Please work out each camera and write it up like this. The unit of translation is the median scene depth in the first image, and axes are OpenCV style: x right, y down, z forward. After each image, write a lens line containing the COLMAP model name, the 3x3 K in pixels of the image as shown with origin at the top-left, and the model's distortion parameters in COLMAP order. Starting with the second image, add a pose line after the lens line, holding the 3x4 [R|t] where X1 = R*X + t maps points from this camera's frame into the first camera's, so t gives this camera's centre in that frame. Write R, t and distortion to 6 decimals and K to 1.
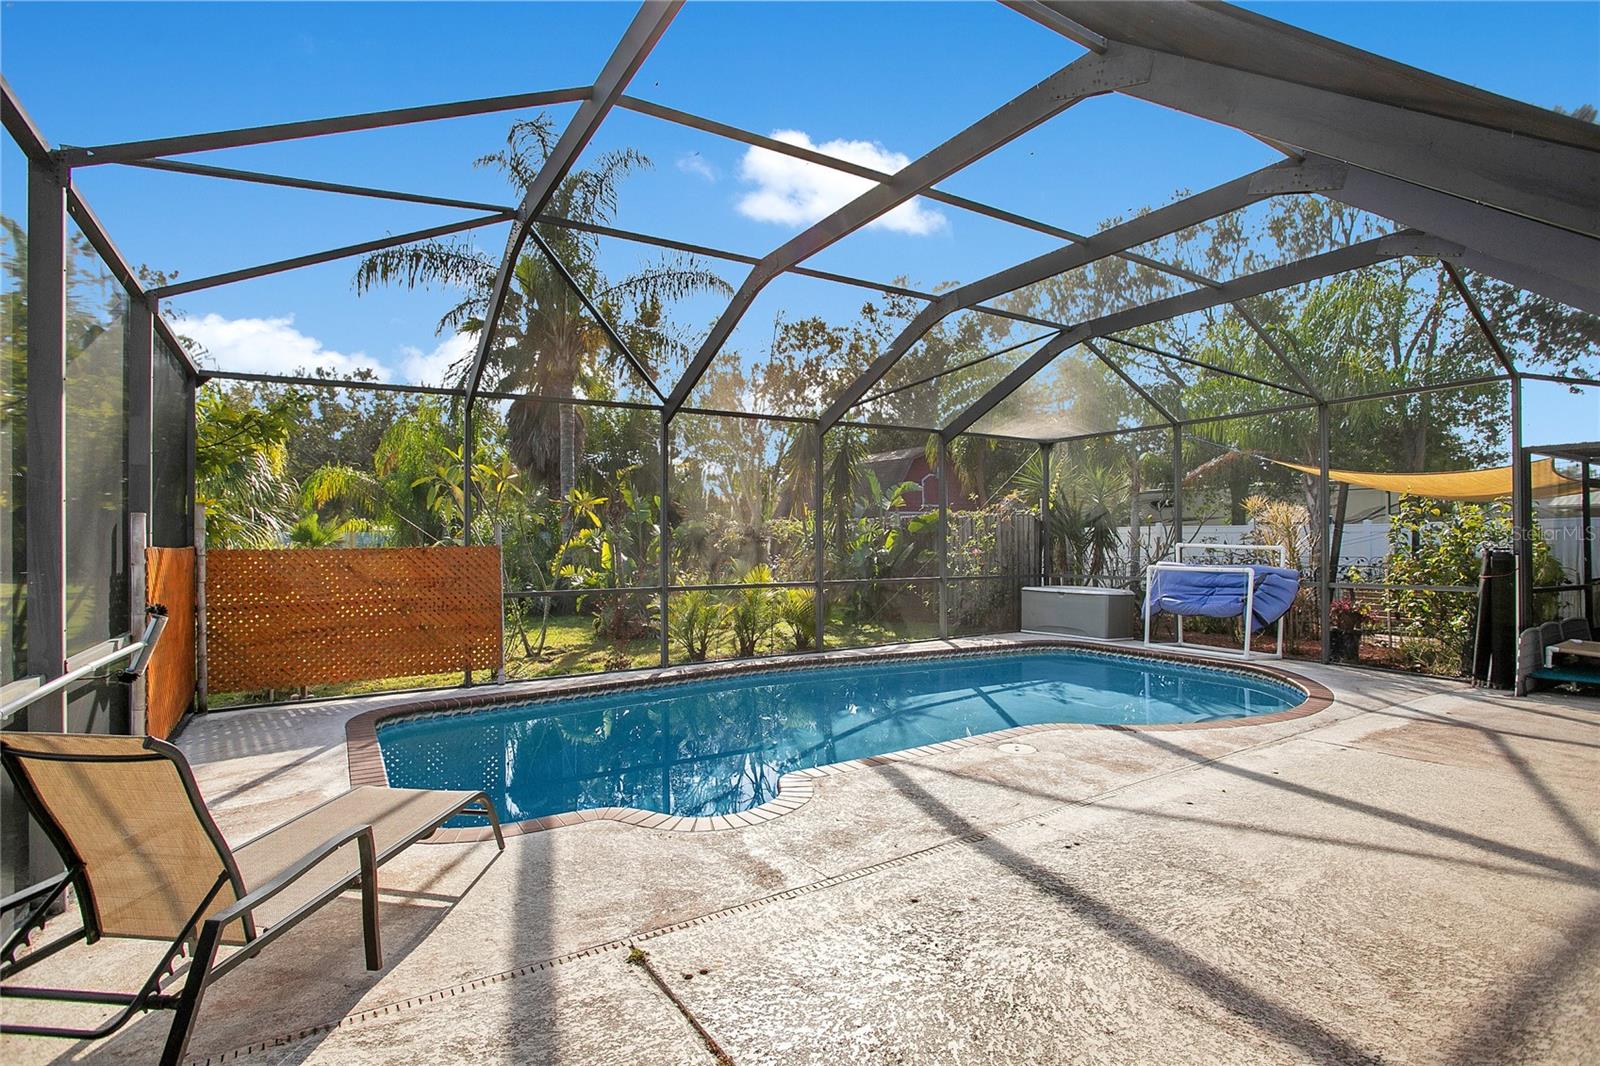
lens RADIAL K [[775.5, 0, 800.0], [0, 775.5, 538.1], [0, 0, 1]] dist [-0.015419, -0.000302]
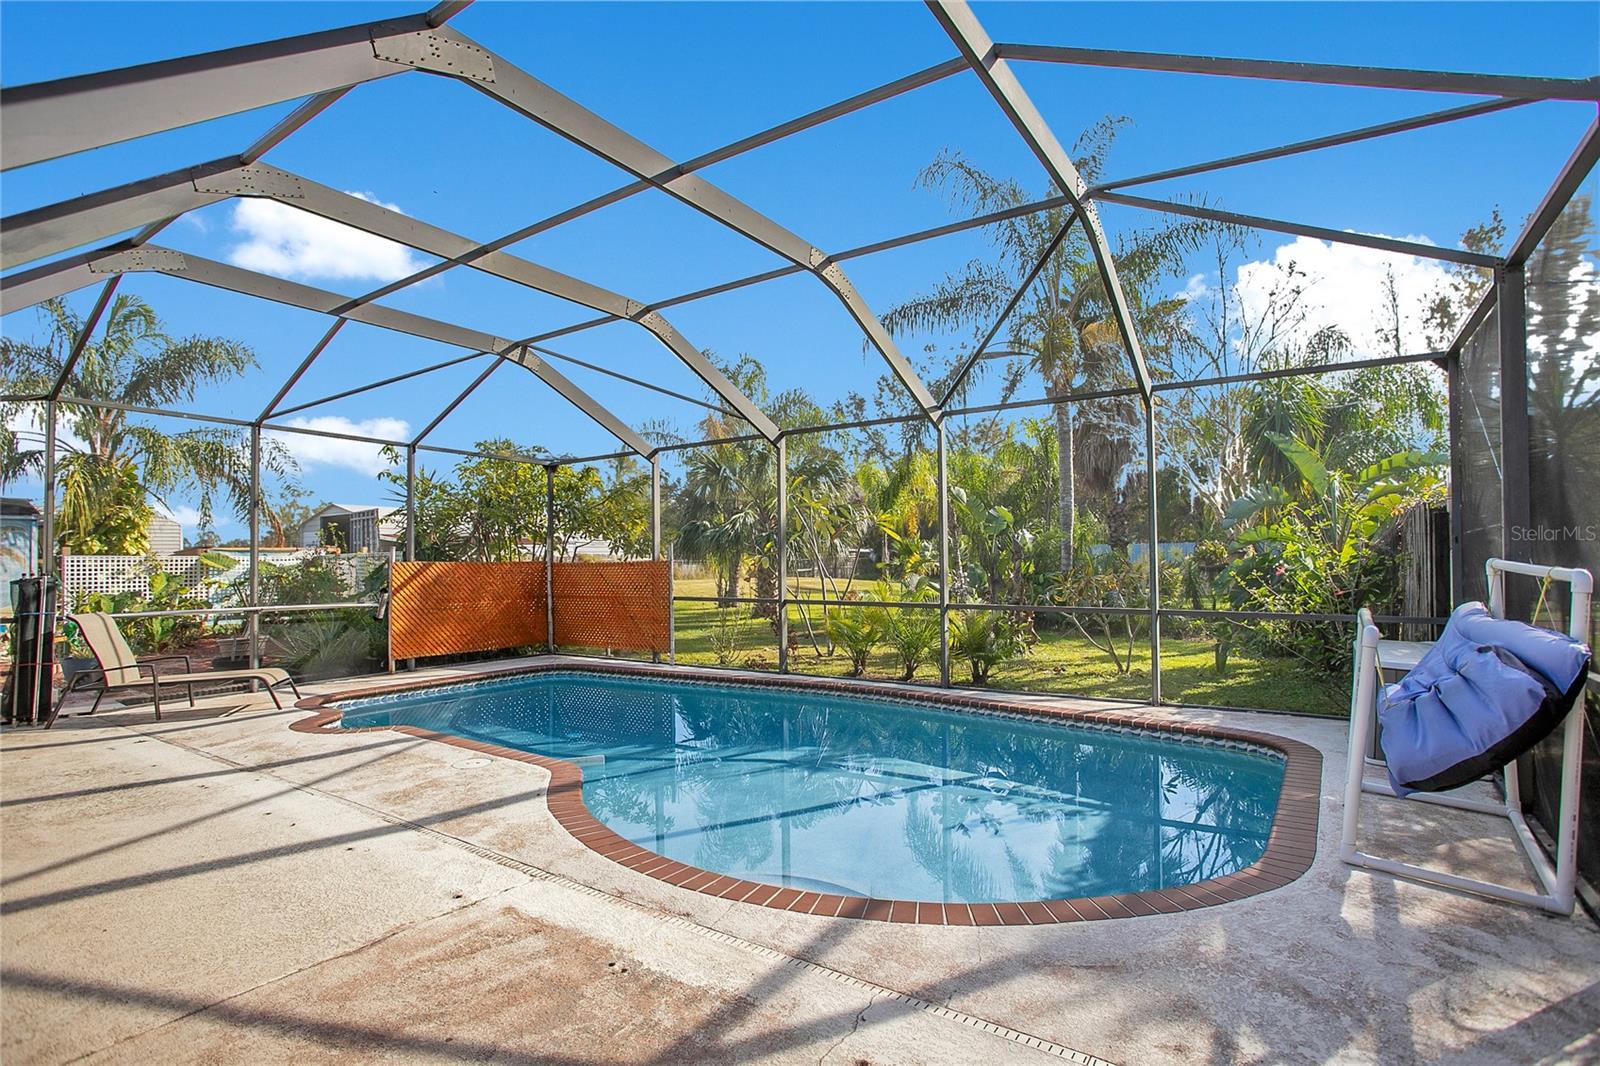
lens RADIAL K [[775.5, 0, 801.0], [0, 775.5, 536.8], [0, 0, 1]] dist [-0.015419, -0.000302]
pose [[0.383744, -0.014992, -0.923318, 1.489099], [0.005265, 0.999887, -0.014047, -0.010513], [0.923425, 0.000529, 0.383779, 1.079890]]
